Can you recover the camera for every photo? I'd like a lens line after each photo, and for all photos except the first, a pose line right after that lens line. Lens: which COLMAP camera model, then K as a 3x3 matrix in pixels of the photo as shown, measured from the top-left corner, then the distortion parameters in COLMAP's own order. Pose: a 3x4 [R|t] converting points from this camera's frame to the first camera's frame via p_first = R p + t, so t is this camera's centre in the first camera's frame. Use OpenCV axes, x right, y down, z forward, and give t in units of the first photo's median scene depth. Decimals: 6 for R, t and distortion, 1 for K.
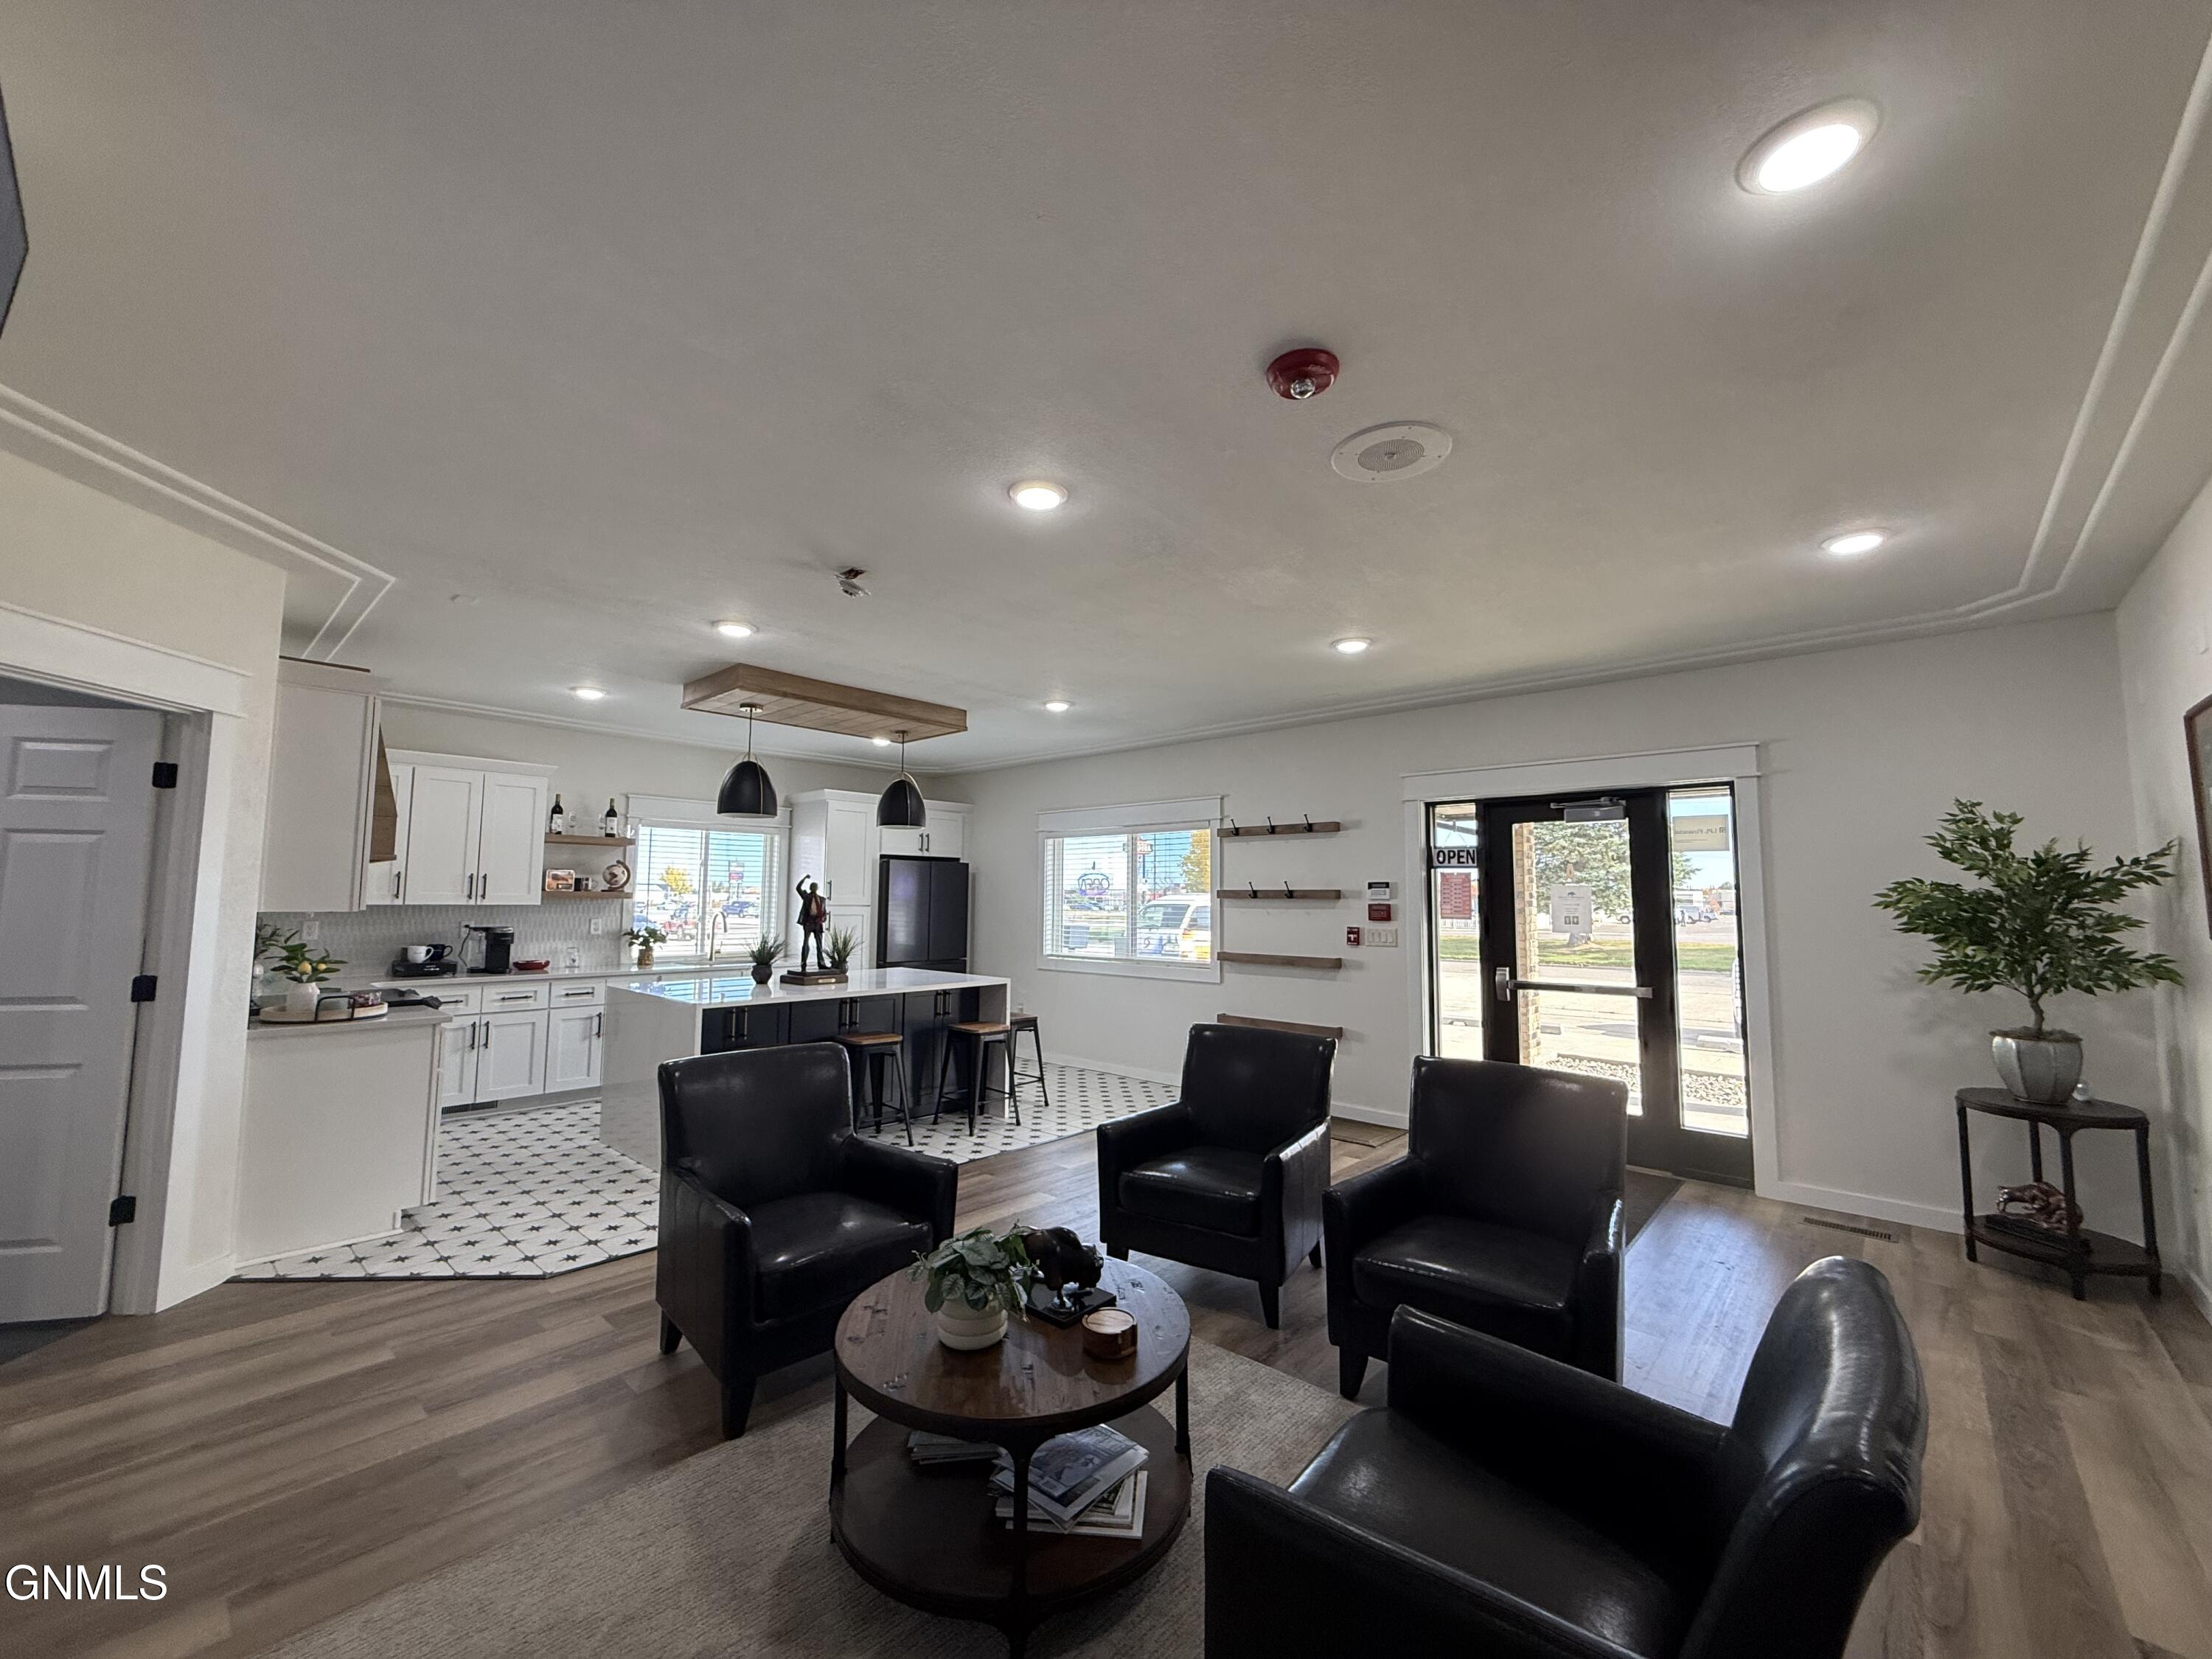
lens RADIAL K [[875.6, 0, 1097.0], [0, 875.6, 832.7], [0, 0, 1]] dist [-0.001484, -0.000012]
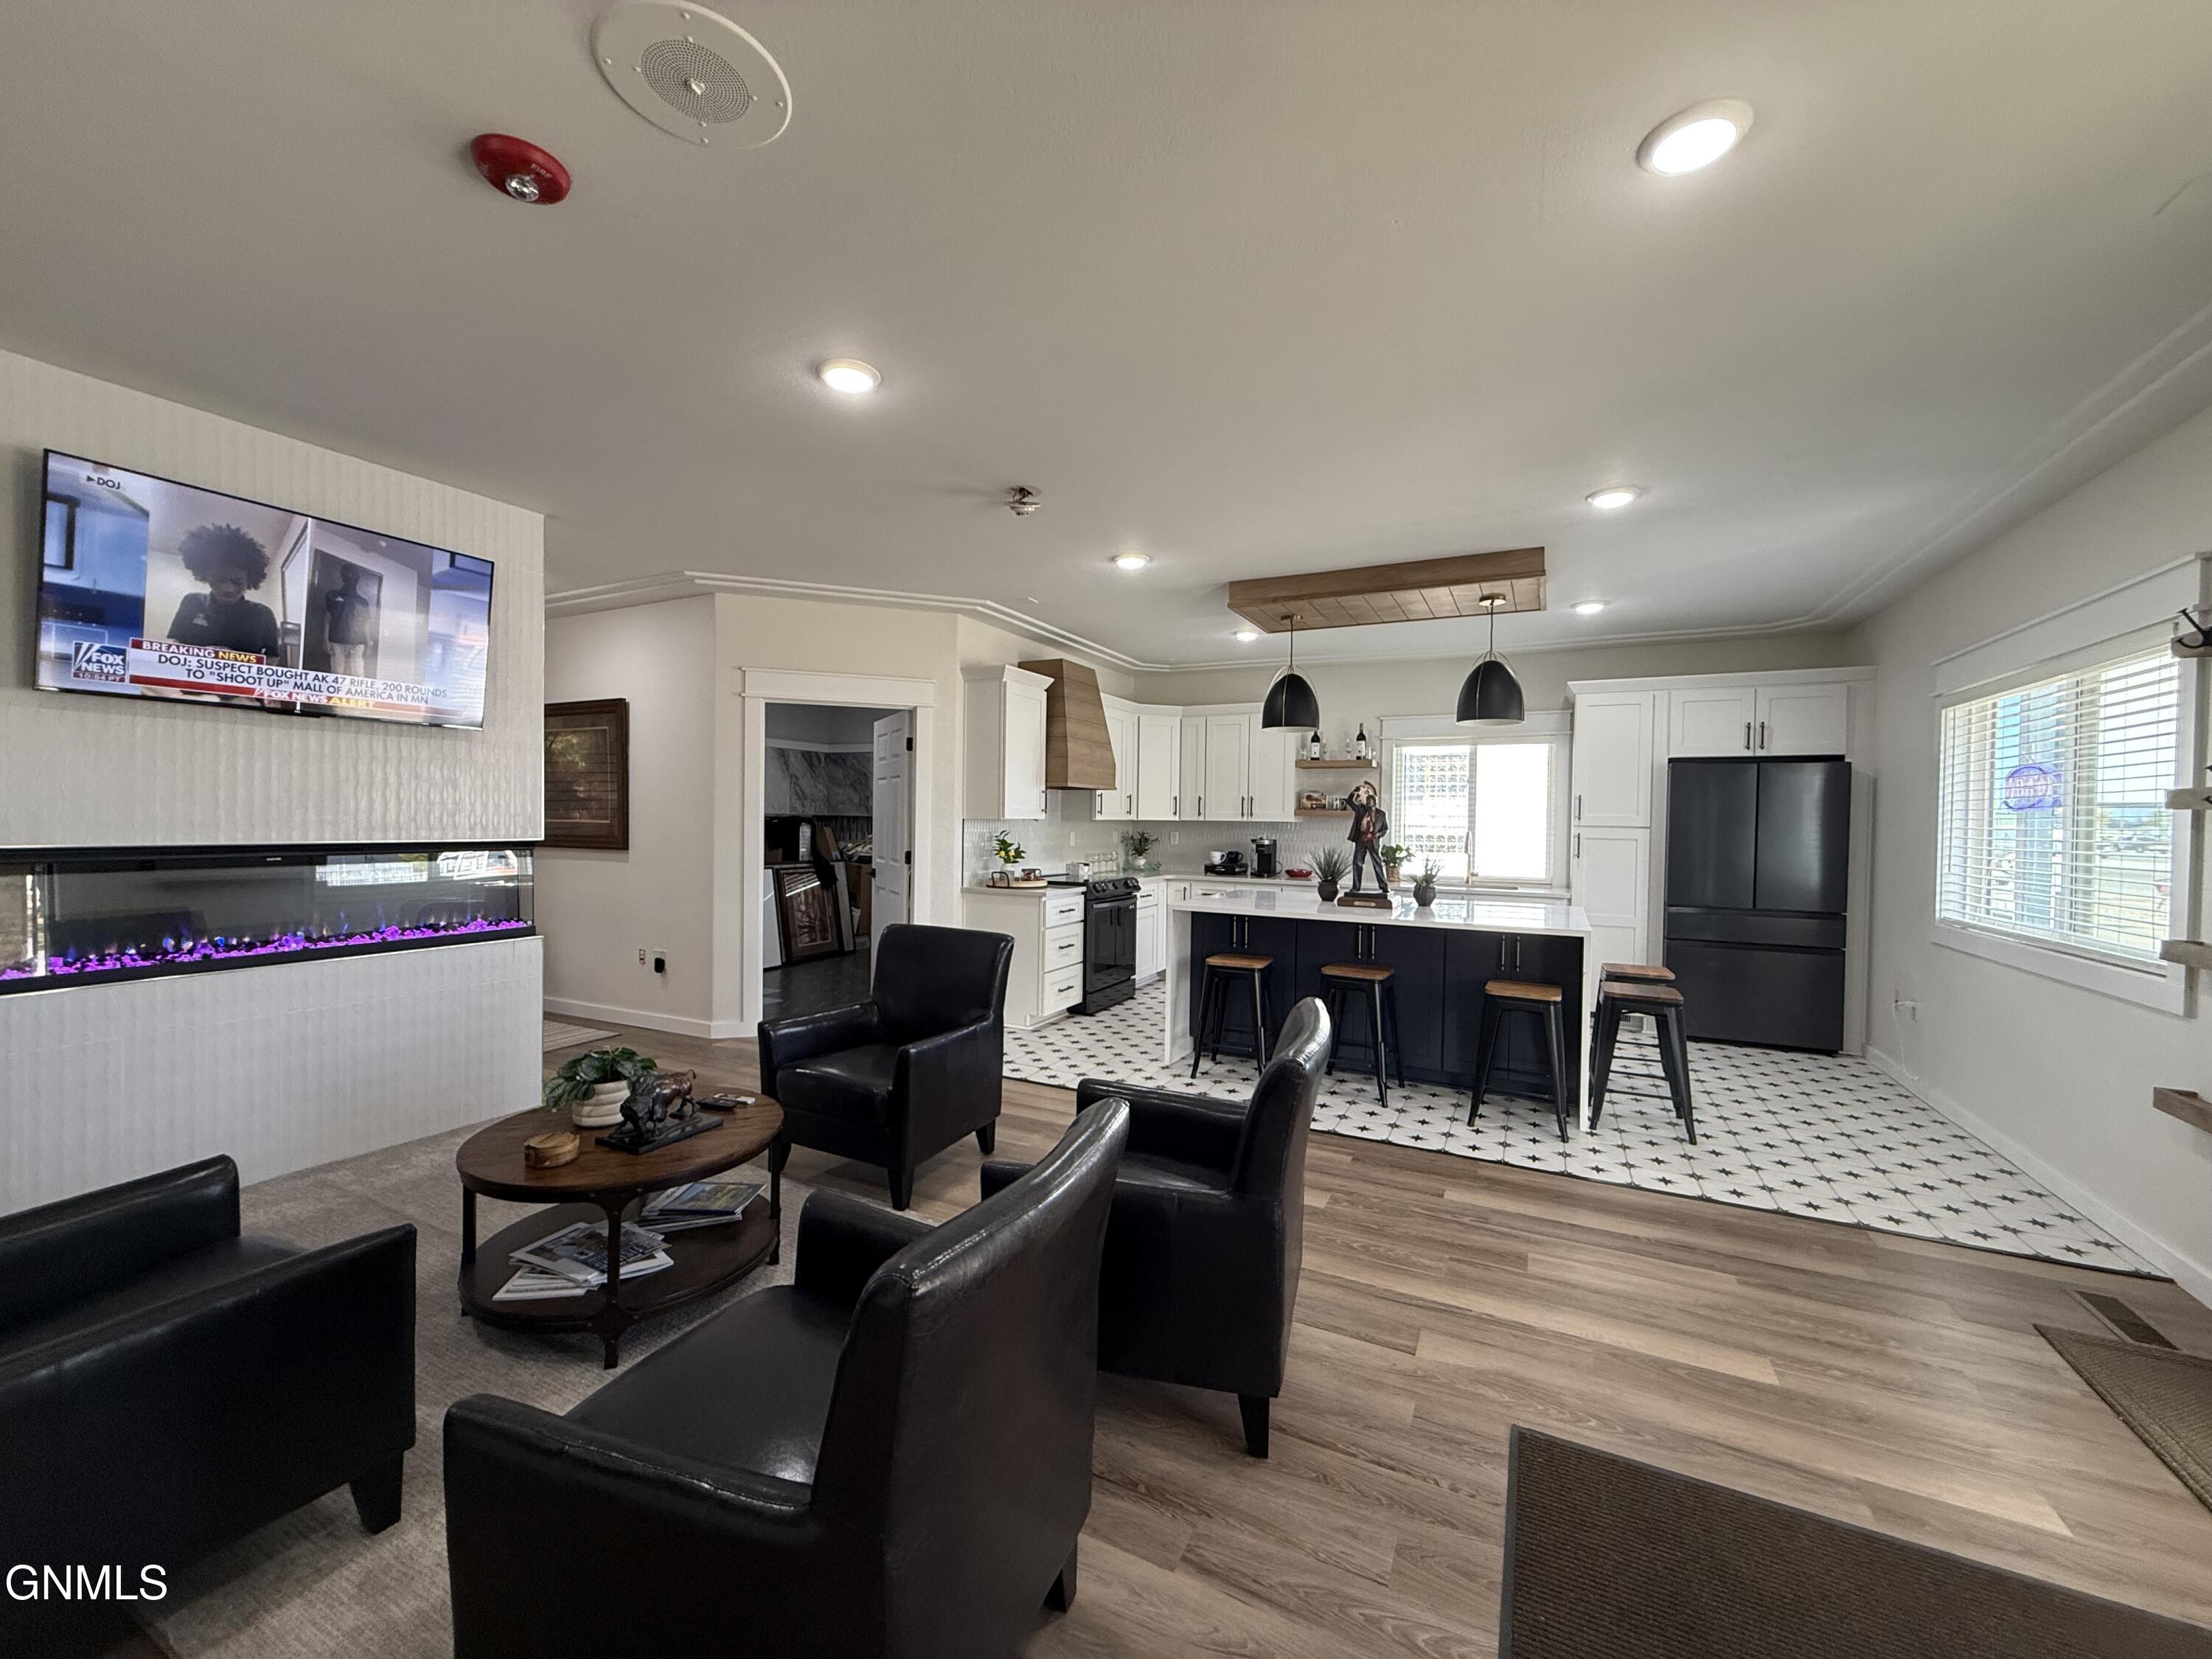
lens RADIAL K [[875.6, 0, 1102.0], [0, 875.6, 827.5], [0, 0, 1]] dist [-0.001484, -0.000012]
pose [[0.266212, 0.004437, -0.963904, 0.476191], [0.063236, 0.997755, 0.022058, 0.054040], [0.961838, -0.066825, 0.265334, 0.500801]]
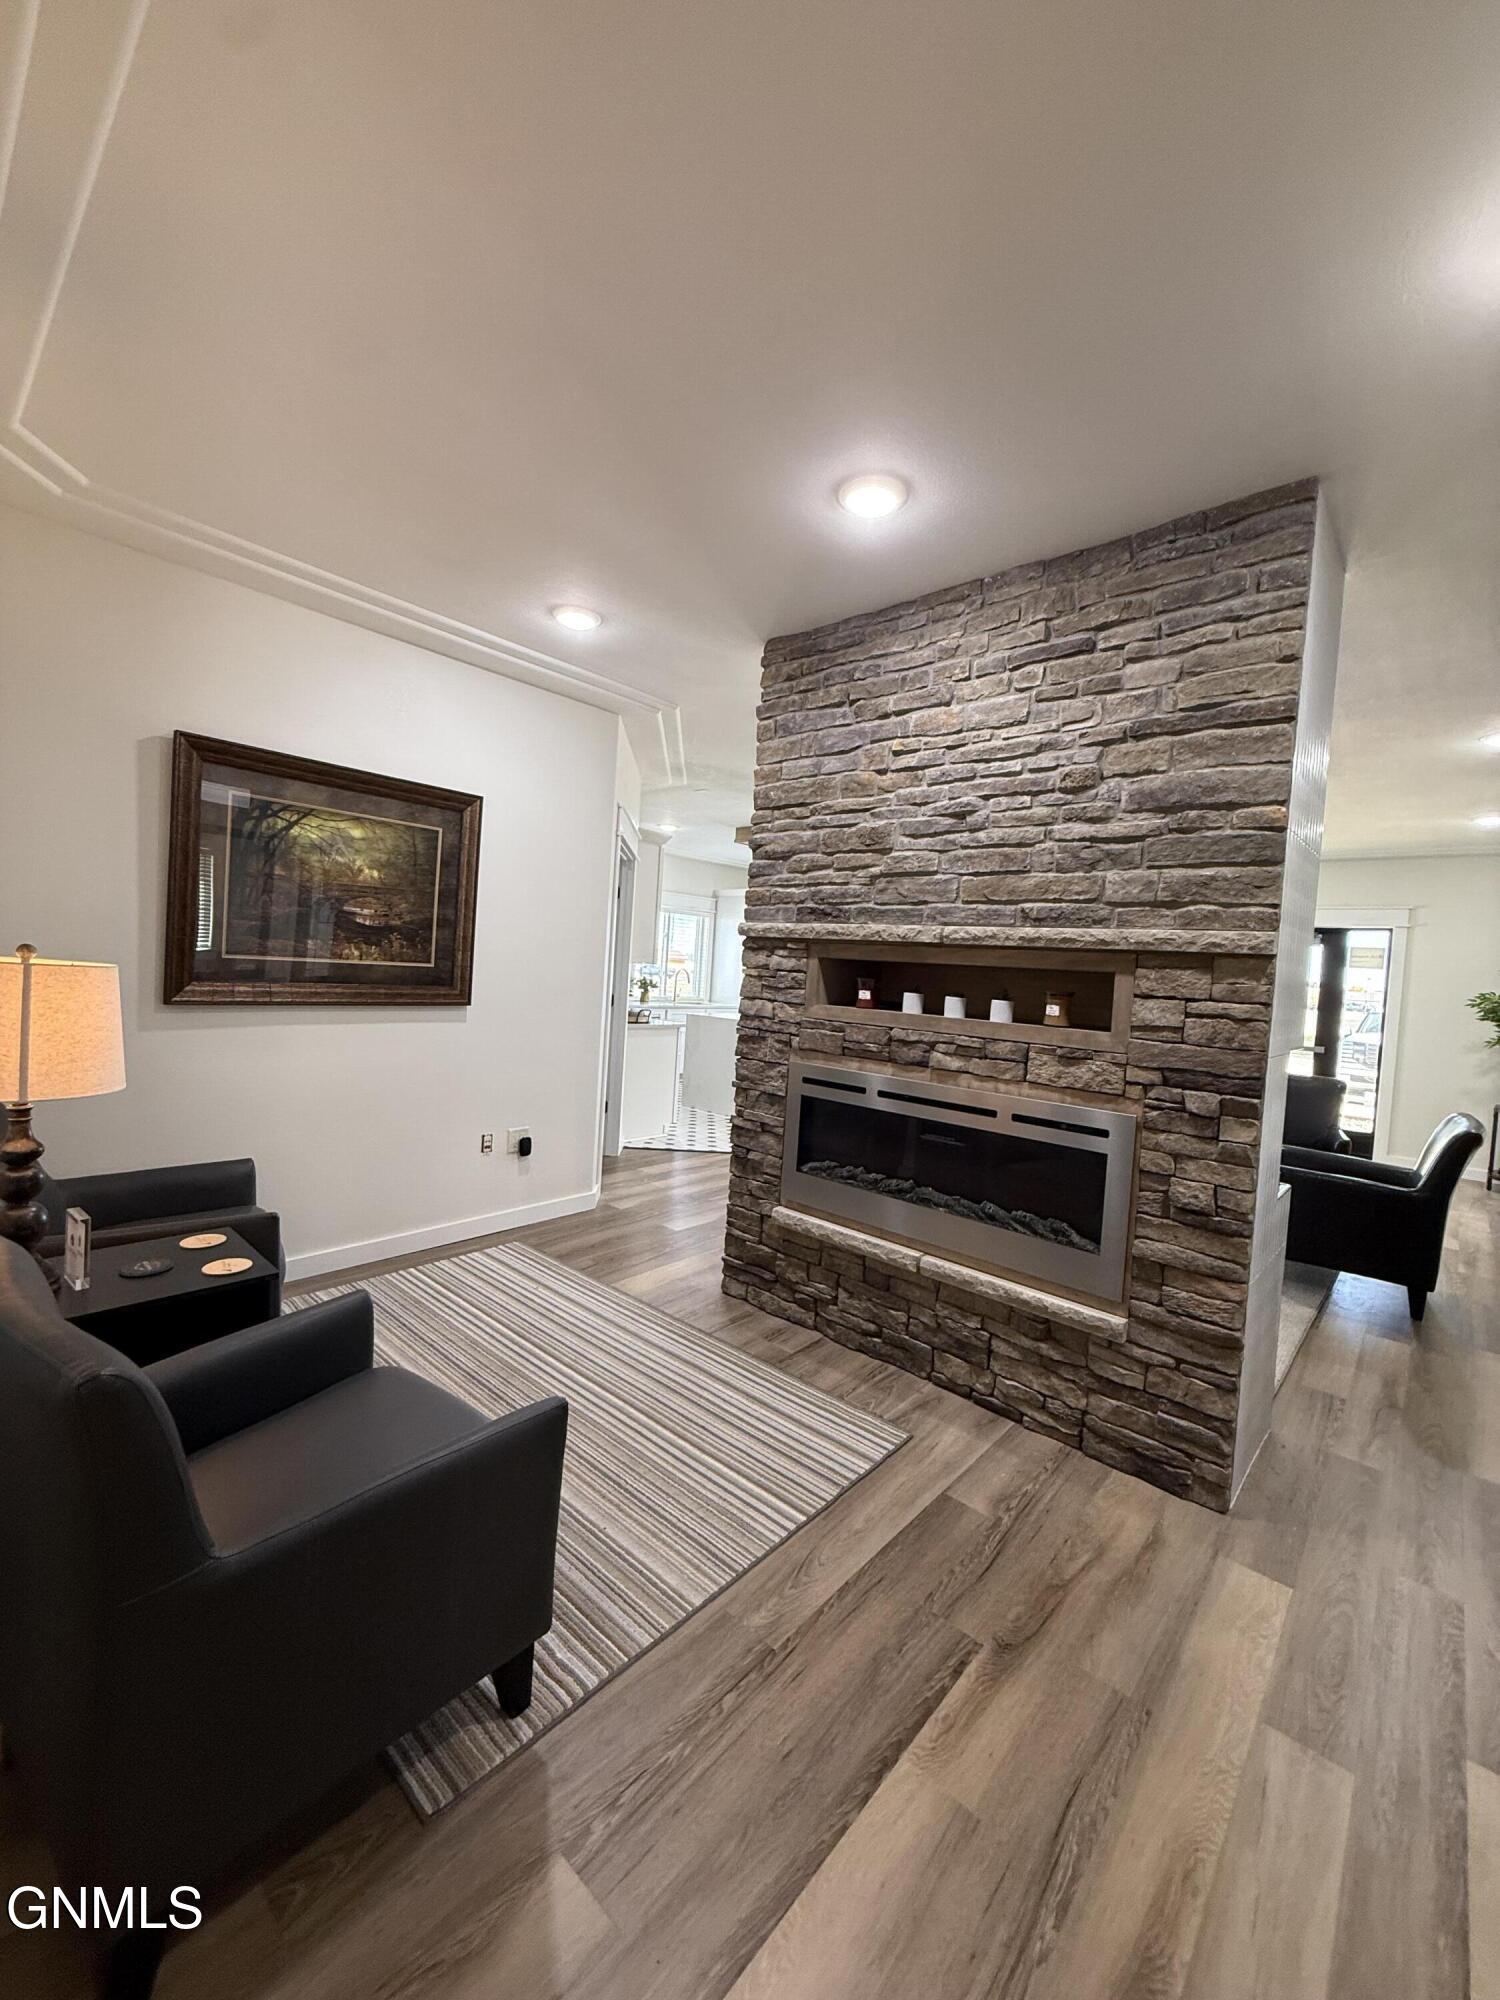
lens RADIAL K [[791.7, 0, 757.7], [0, 791.7, 996.2], [0, 0, 1]] dist [-0.001484, -0.000012]
pose [[0.998524, 0.053243, 0.010704, -0.508130], [-0.054129, 0.991712, 0.116521, -0.040207], [-0.004412, -0.116928, 0.993131, -0.527445]]
